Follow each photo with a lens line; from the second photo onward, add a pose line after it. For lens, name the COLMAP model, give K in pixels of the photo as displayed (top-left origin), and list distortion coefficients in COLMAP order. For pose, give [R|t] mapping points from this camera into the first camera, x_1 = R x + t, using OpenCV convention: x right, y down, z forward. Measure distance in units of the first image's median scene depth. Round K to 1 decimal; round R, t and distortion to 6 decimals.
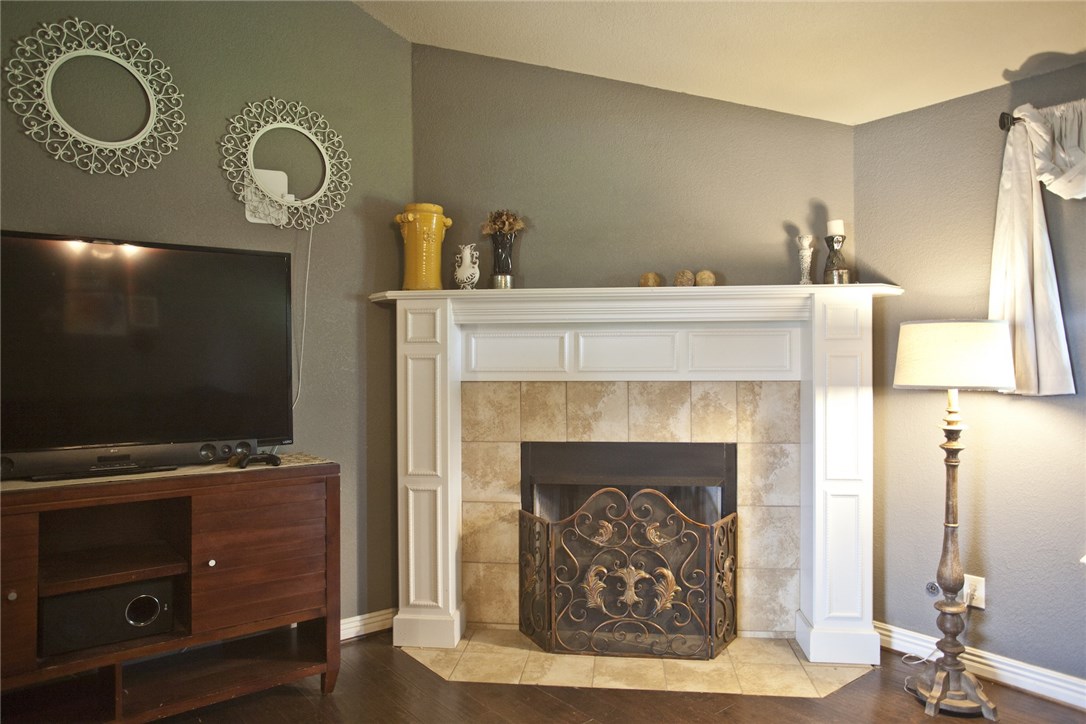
lens RADIAL K [[701.5, 0, 543.0], [0, 701.5, 362.0], [0, 0, 1]] dist [-0.045931, 0.000233]
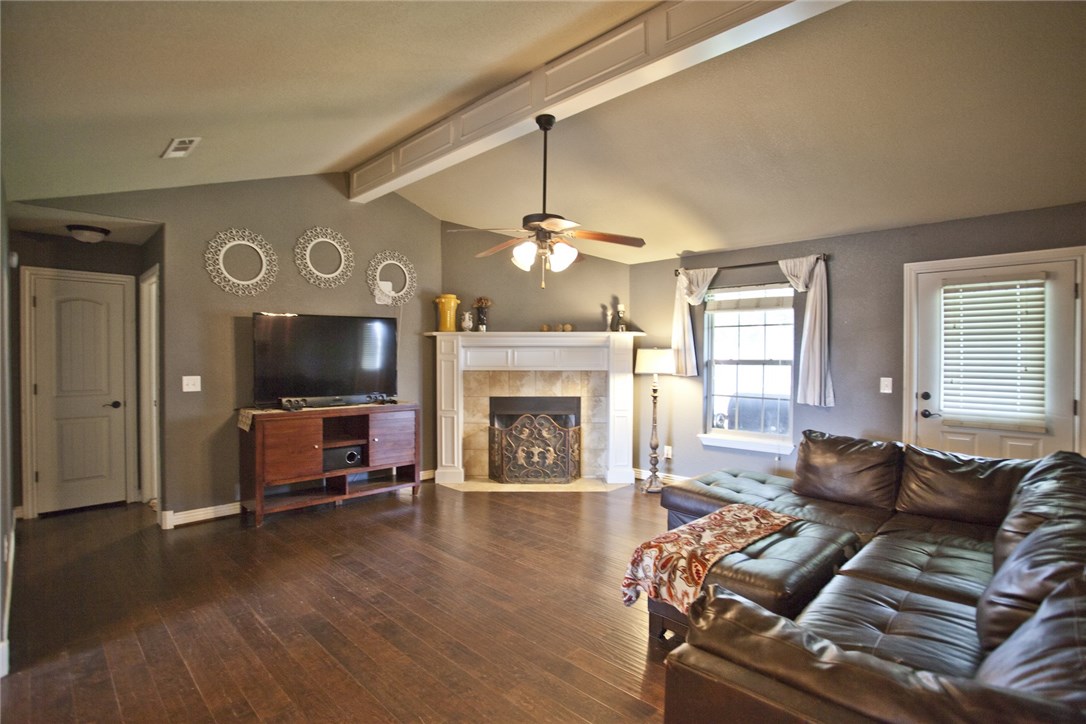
lens RADIAL K [[540.0, 0, 543.0], [0, 540.0, 362.0], [0, 0, 1]] dist [-0.000546, -0.000100]
pose [[0.993535, 0.002434, 0.113496, -0.061661], [-0.003986, 0.999902, 0.013456, -0.026954], [-0.113452, -0.013822, 0.993447, -0.833925]]
